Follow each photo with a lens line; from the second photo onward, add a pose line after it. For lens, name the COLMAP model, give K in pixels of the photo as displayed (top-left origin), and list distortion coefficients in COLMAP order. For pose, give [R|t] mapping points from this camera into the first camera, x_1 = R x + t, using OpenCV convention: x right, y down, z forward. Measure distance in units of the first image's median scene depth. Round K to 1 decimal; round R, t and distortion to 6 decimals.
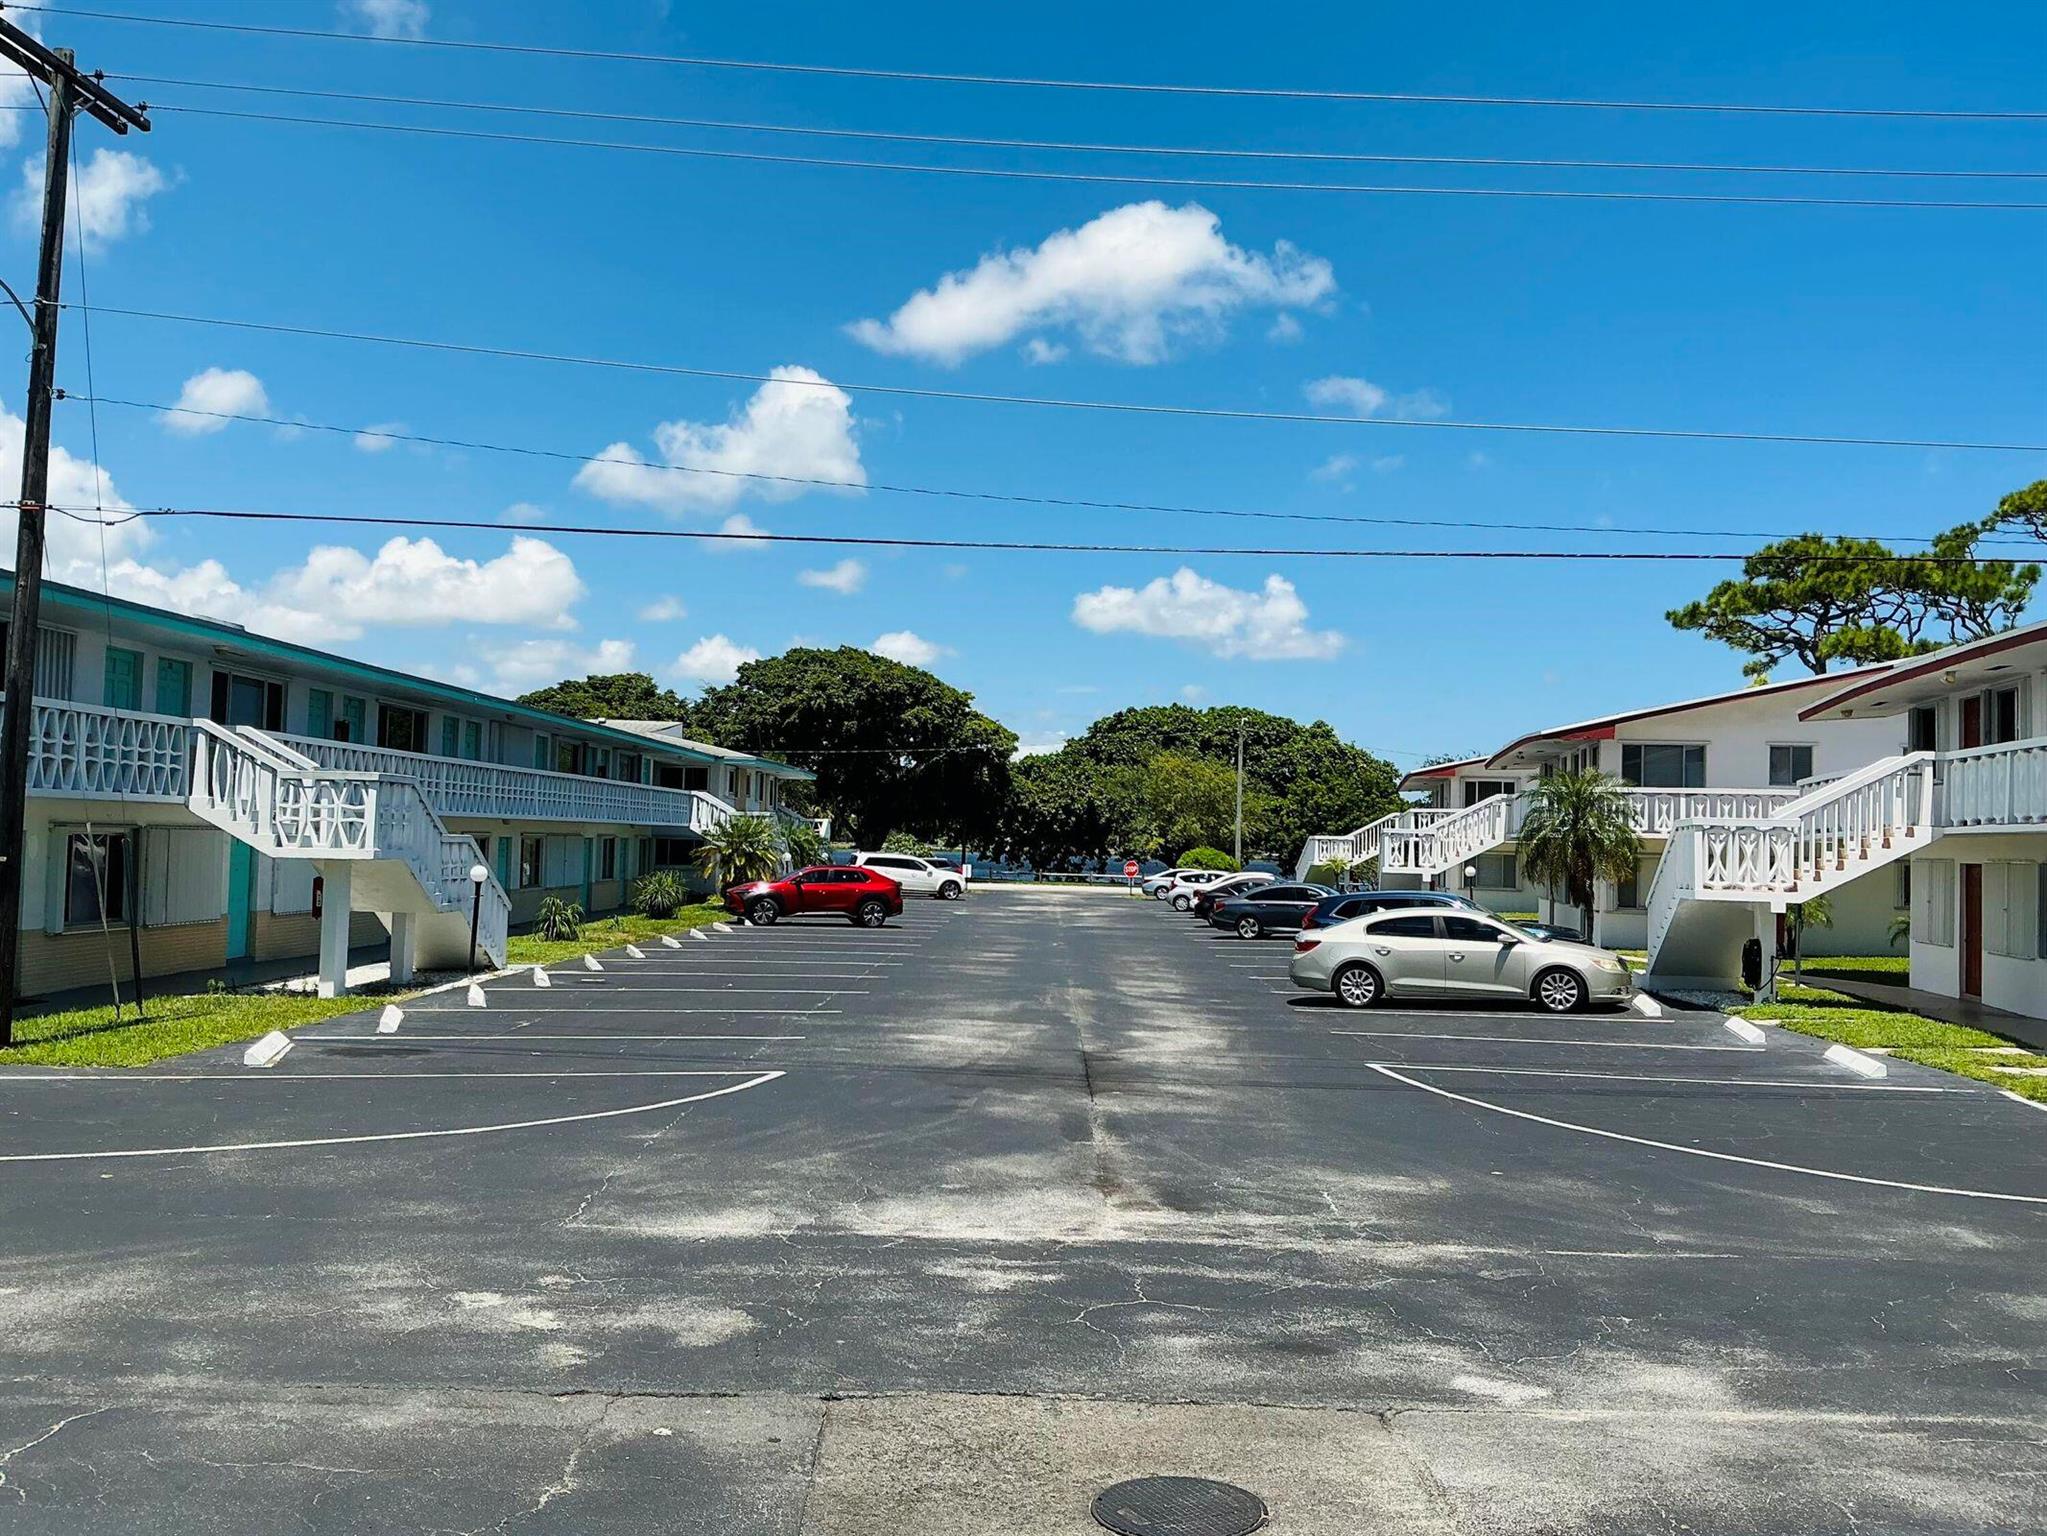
lens RADIAL K [[1670.2, 0, 959.5], [0, 1670.2, 770.3], [0, 0, 1]] dist [0.052115, -0.210839]
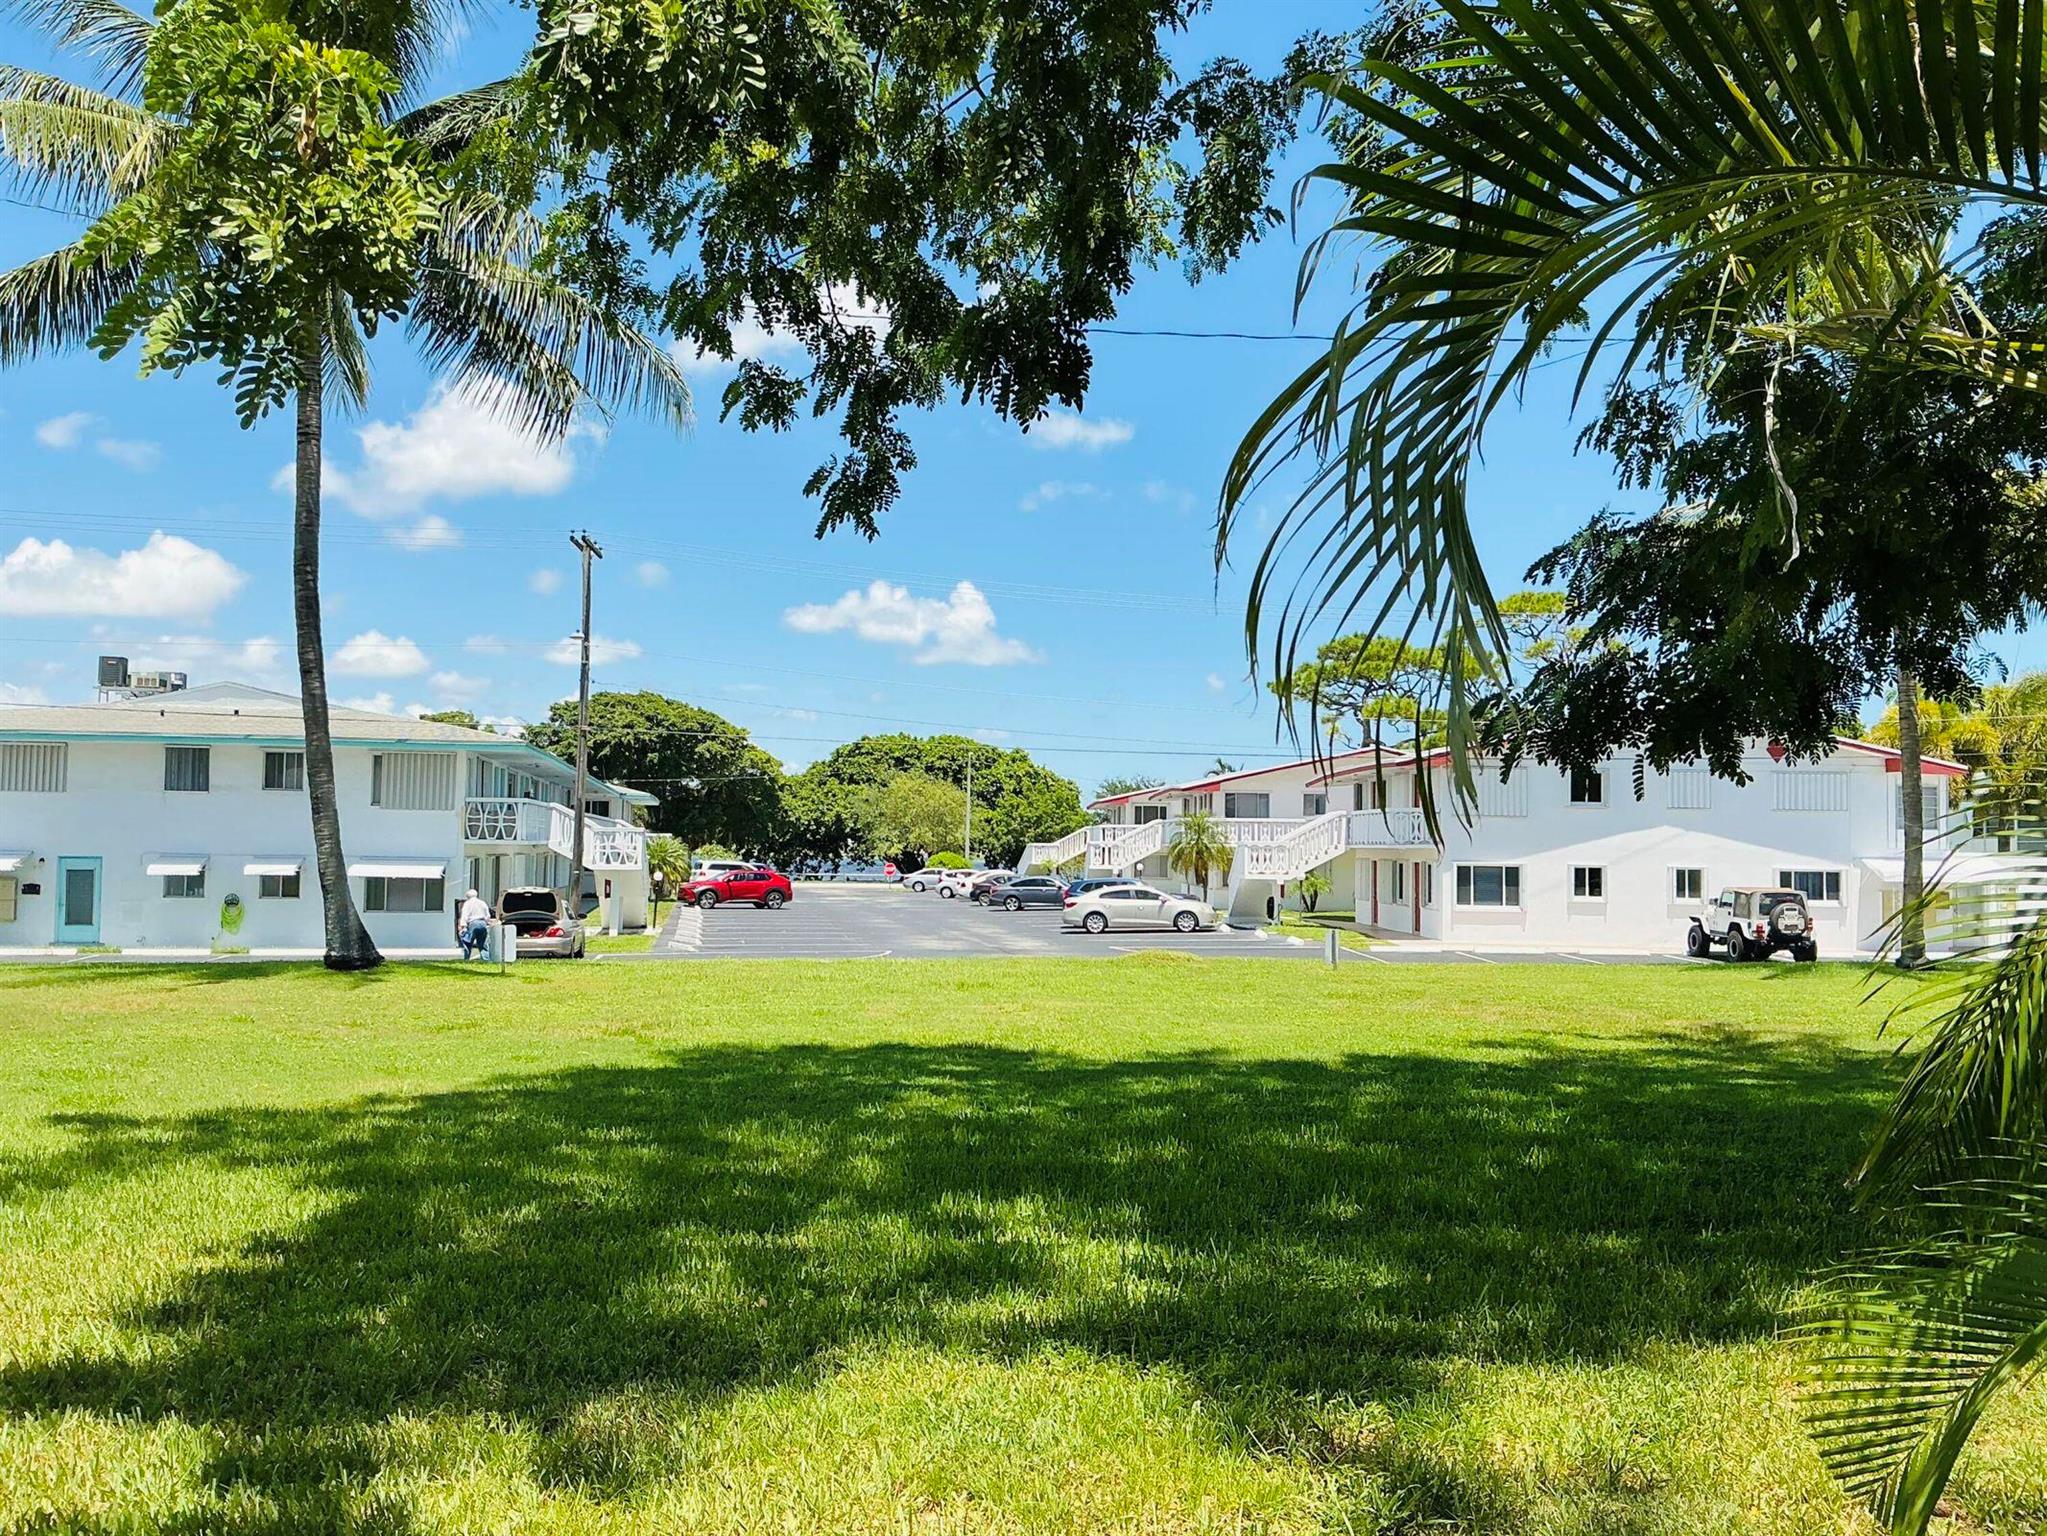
lens RADIAL K [[1663.4, 0, 1023.5], [0, 1663.4, 768.0], [0, 0, 1]] dist [0.050969, 0.001300]
pose [[0.972738, -0.004375, 0.231864, -0.106958], [0.004672, 0.999989, -0.000732, -0.020883], [-0.231858, 0.001795, 0.972748, -0.324226]]
